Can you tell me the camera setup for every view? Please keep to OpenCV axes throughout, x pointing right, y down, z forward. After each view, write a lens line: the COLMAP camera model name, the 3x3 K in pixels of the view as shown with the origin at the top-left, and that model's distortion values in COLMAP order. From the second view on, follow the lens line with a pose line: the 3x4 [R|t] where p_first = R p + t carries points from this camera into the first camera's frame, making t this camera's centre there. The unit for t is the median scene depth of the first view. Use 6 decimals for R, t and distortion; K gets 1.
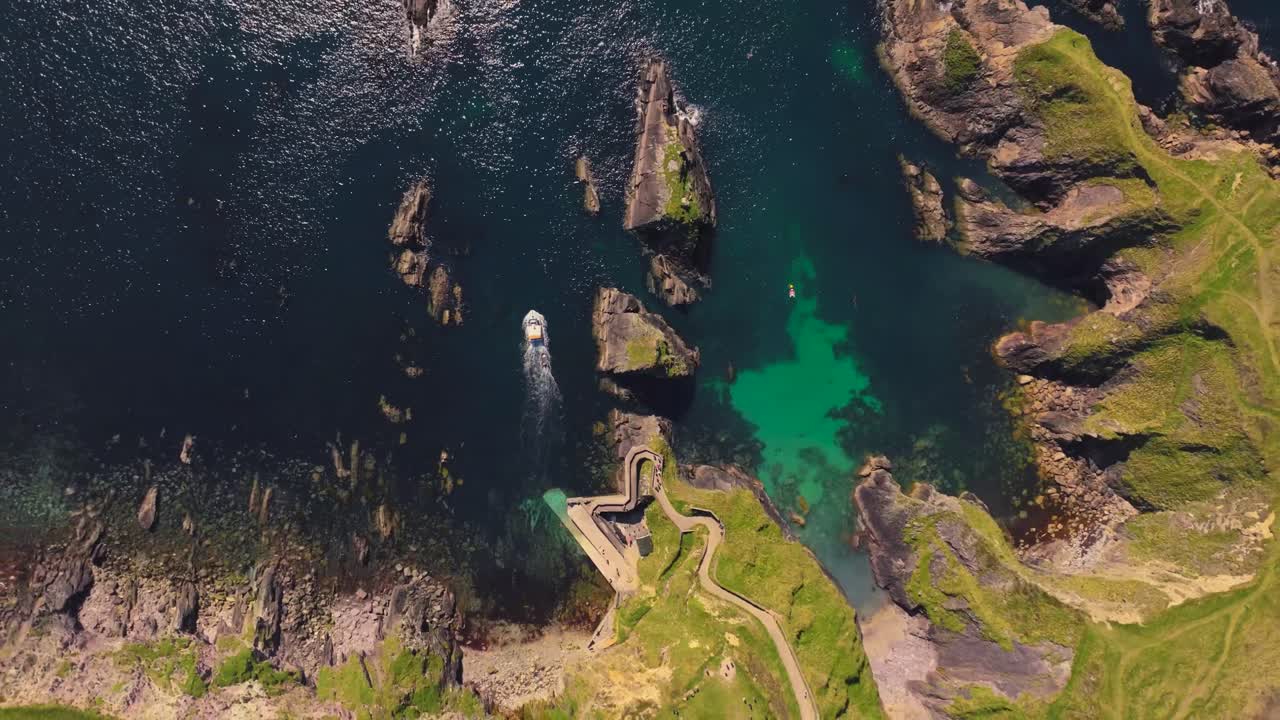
lens RADIAL K [[949.6, 0, 641.2], [0, 949.6, 359.4], [0, 0, 1]] dist [-0.003010, -0.001354]
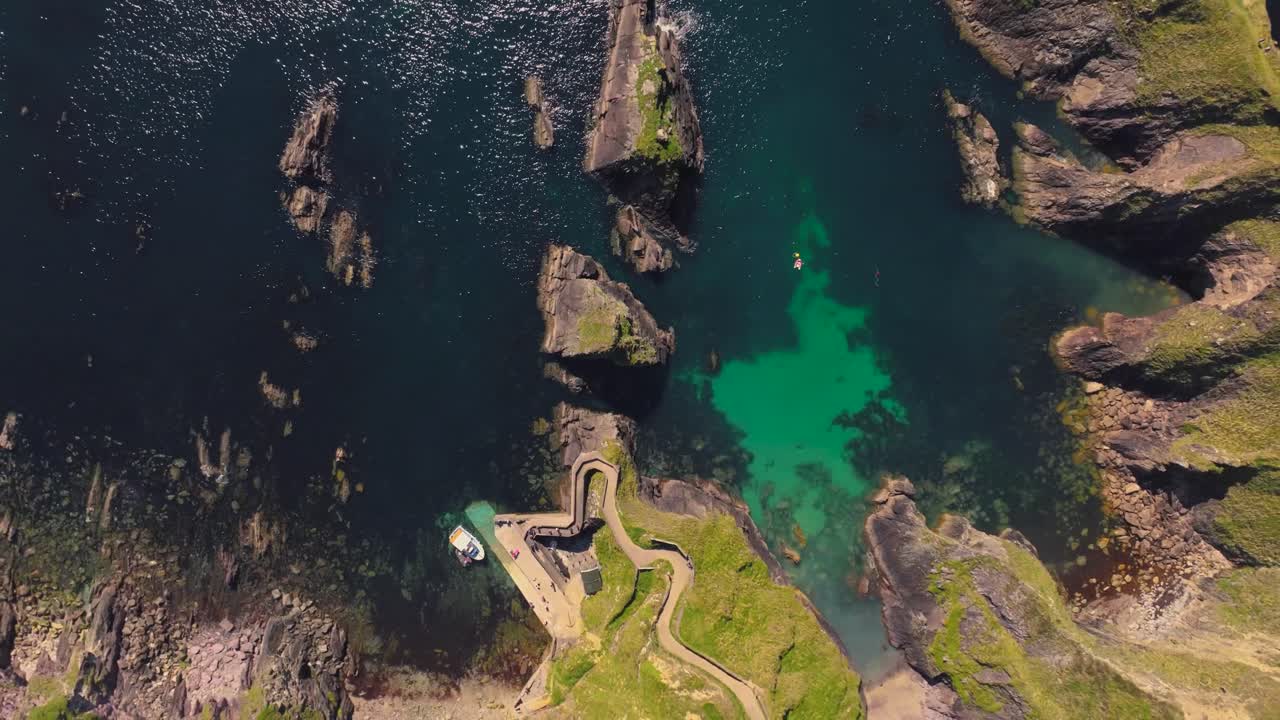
lens RADIAL K [[949.6, 0, 638.7], [0, 949.6, 360.2], [0, 0, 1]] dist [-0.003010, -0.001354]
pose [[0.999061, 0.043278, -0.001800, 0.035008], [-0.043242, 0.998926, 0.016653, 0.002106], [0.002518, -0.016560, 0.999860, 0.226954]]
